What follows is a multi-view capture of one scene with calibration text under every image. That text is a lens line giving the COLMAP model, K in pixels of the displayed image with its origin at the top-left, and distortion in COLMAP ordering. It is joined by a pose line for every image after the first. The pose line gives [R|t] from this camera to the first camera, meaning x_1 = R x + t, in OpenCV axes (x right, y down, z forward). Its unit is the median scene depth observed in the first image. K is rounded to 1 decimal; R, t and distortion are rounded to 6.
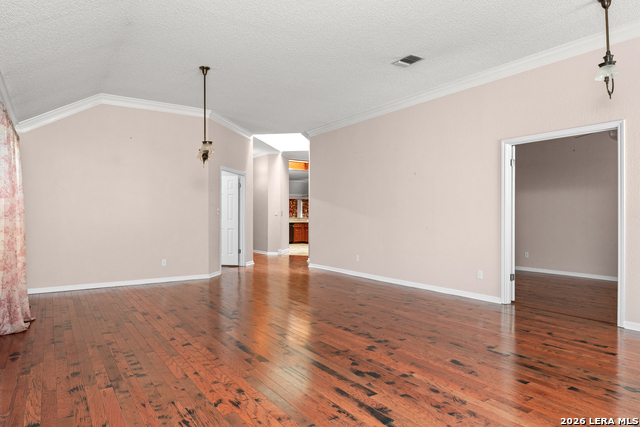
lens RADIAL K [[397.4, 0, 320.9], [0, 397.4, 213.5], [0, 0, 1]] dist [0.003793, 0.001564]
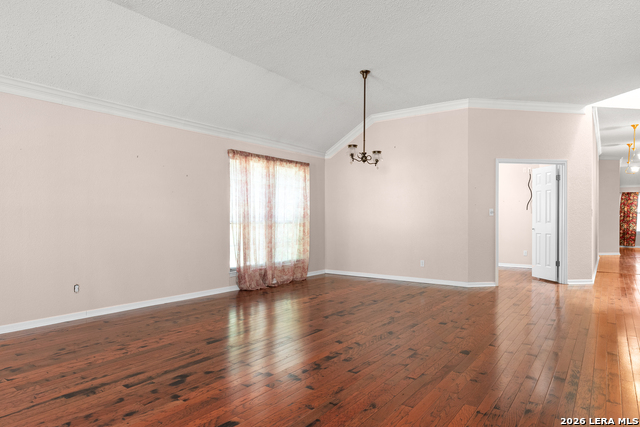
lens RADIAL K [[397.4, 0, 318.5], [0, 397.4, 214.0], [0, 0, 1]] dist [0.003793, 0.001564]
pose [[0.341898, -0.009293, -0.939691, 1.087246], [0.005400, 0.999954, -0.007924, 0.009777], [0.939722, -0.002365, 0.341933, 0.939770]]
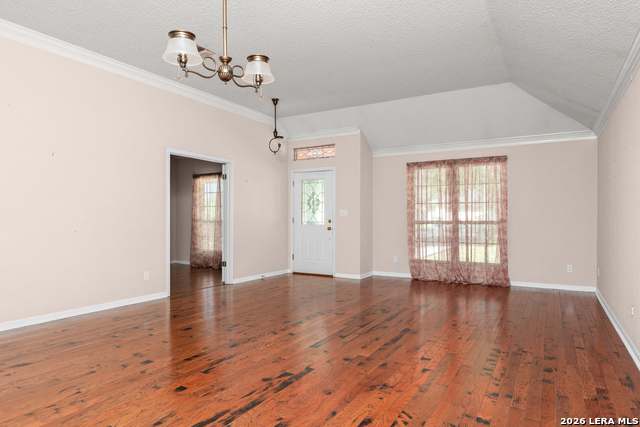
lens RADIAL K [[397.4, 0, 315.8], [0, 397.4, 216.1], [0, 0, 1]] dist [0.003793, 0.001564]
pose [[-0.421784, 0.004709, 0.906684, -1.236421], [-0.009174, 0.999913, -0.009461, 0.018152], [-0.906650, -0.012308, -0.421704, 1.889796]]
